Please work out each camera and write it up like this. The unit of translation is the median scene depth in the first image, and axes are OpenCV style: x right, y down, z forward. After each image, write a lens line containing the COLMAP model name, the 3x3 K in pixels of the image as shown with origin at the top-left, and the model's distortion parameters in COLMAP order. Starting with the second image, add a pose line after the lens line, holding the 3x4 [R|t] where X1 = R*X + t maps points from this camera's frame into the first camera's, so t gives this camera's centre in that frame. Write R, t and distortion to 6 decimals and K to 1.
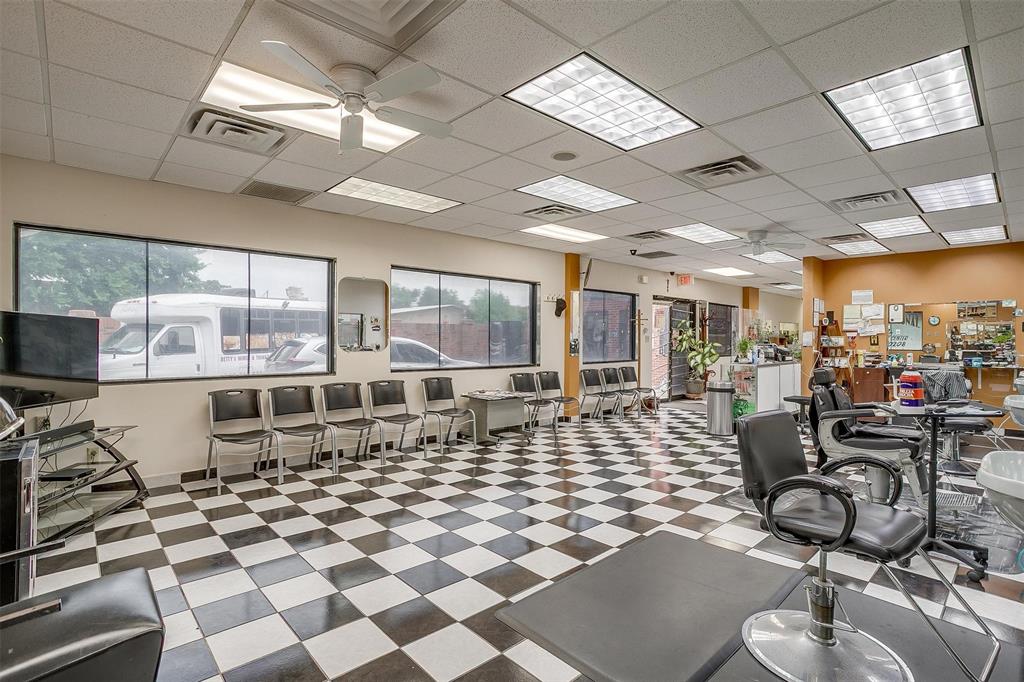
lens RADIAL K [[497.4, 0, 510.4], [0, 497.4, 345.1], [0, 0, 1]] dist [-0.065571, 0.037383]
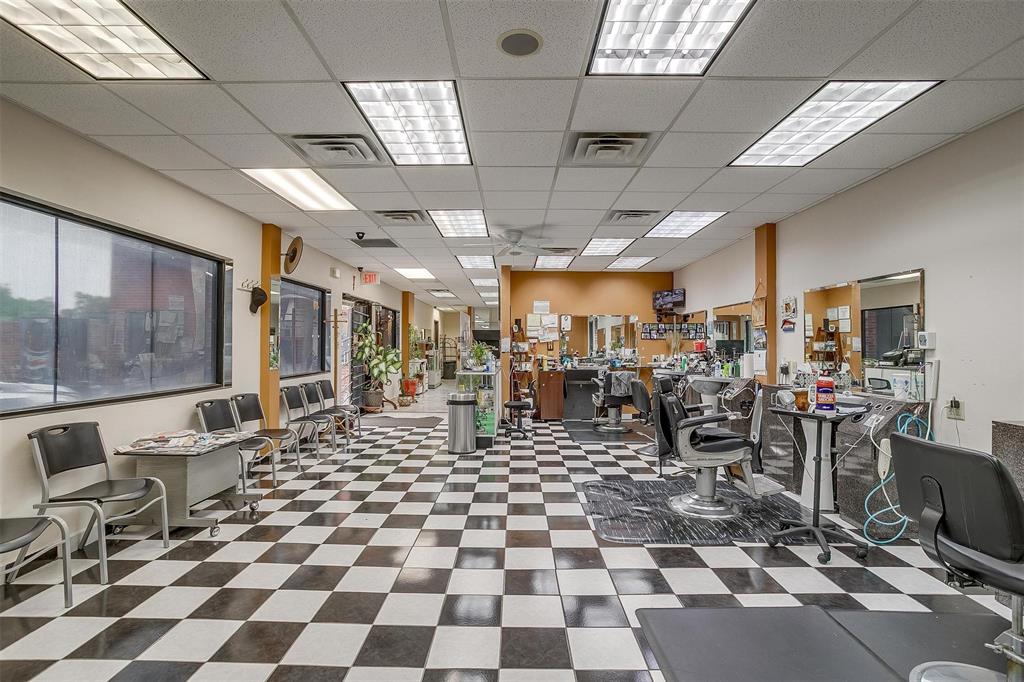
lens RADIAL K [[497.4, 0, 510.4], [0, 497.4, 345.1], [0, 0, 1]] dist [-0.065571, 0.037383]
pose [[0.689077, -0.000353, 0.724688, -0.152578], [0.008116, 0.999941, -0.007231, -0.004972], [-0.724643, 0.010864, 0.689039, 0.277796]]
